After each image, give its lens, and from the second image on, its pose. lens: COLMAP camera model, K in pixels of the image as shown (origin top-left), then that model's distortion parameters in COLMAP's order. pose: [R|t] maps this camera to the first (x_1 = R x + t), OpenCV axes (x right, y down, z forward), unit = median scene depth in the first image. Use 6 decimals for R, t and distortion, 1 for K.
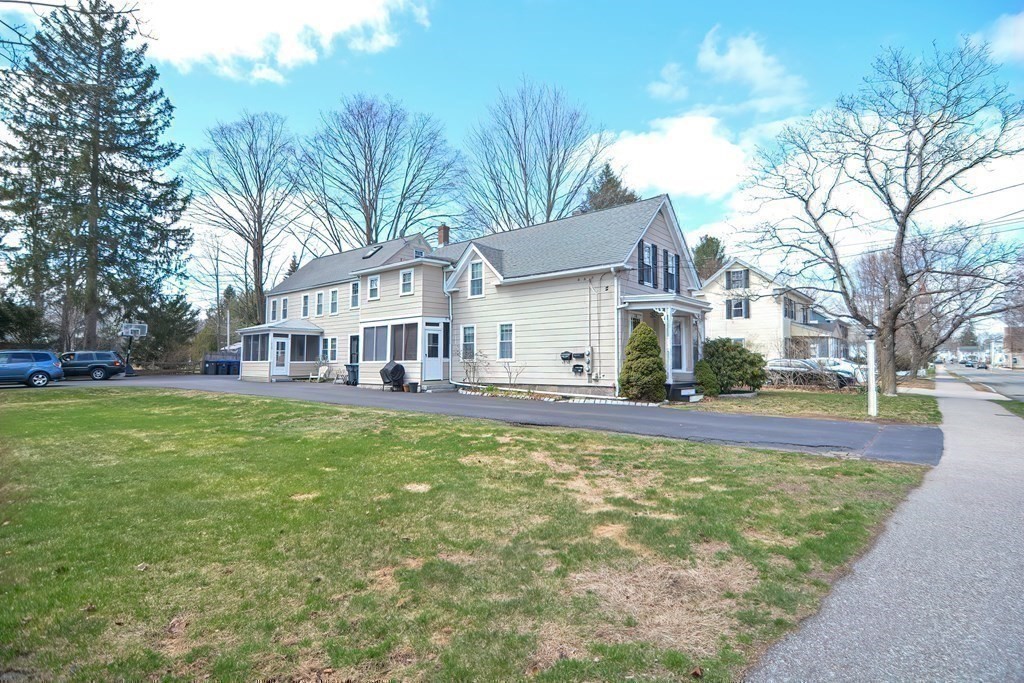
lens RADIAL K [[480.8, 0, 514.6], [0, 480.8, 343.4], [0, 0, 1]] dist [-0.005558, -0.002941]
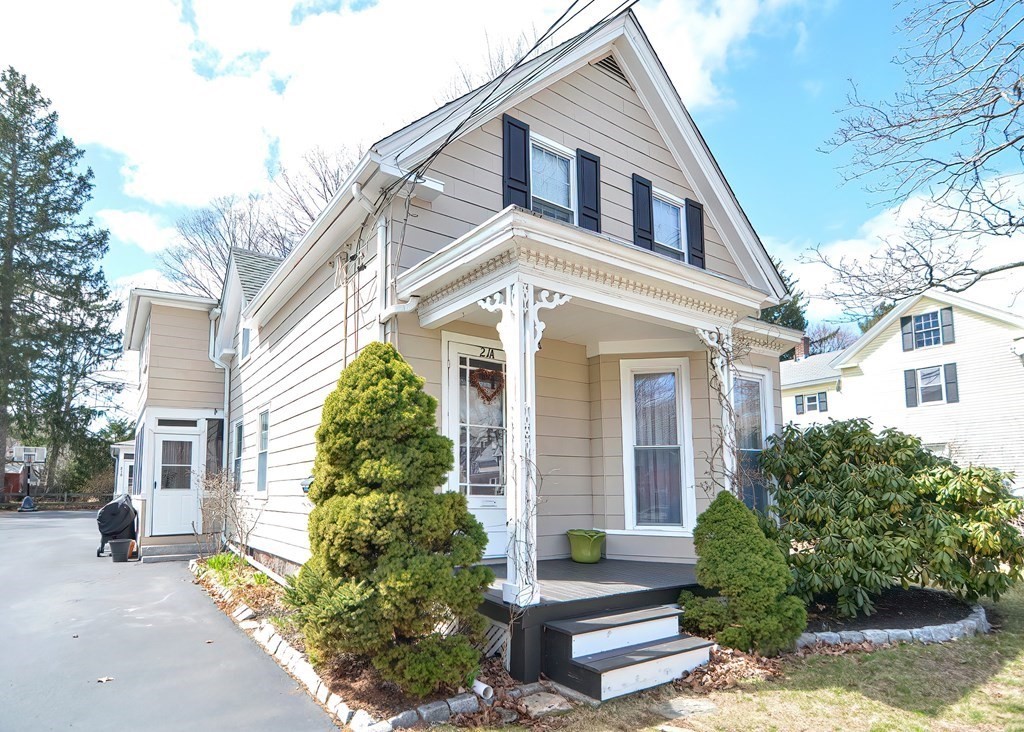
lens RADIAL K [[553.0, 0, 458.7], [0, 553.0, 440.6], [0, 0, 1]] dist [-0.007227, 0.000290]
pose [[0.957073, -0.031643, -0.288116, 0.278986], [0.017244, 0.998478, -0.052379, 0.014039], [0.289335, 0.045162, 0.956162, 0.549741]]
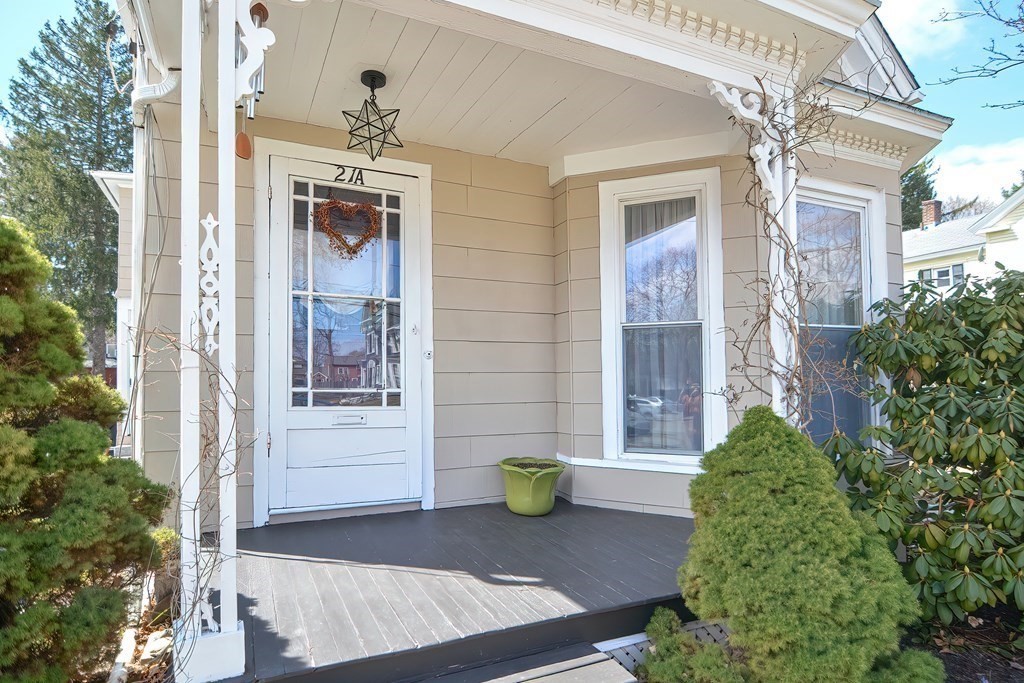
lens RADIAL K [[480.8, 0, 470.8], [0, 480.8, 364.6], [0, 0, 1]] dist [-0.005558, -0.002941]
pose [[0.878738, -0.020527, -0.476862, 0.317562], [0.027014, 0.999612, 0.006750, 0.014109], [0.476539, -0.018813, 0.878952, 0.708709]]
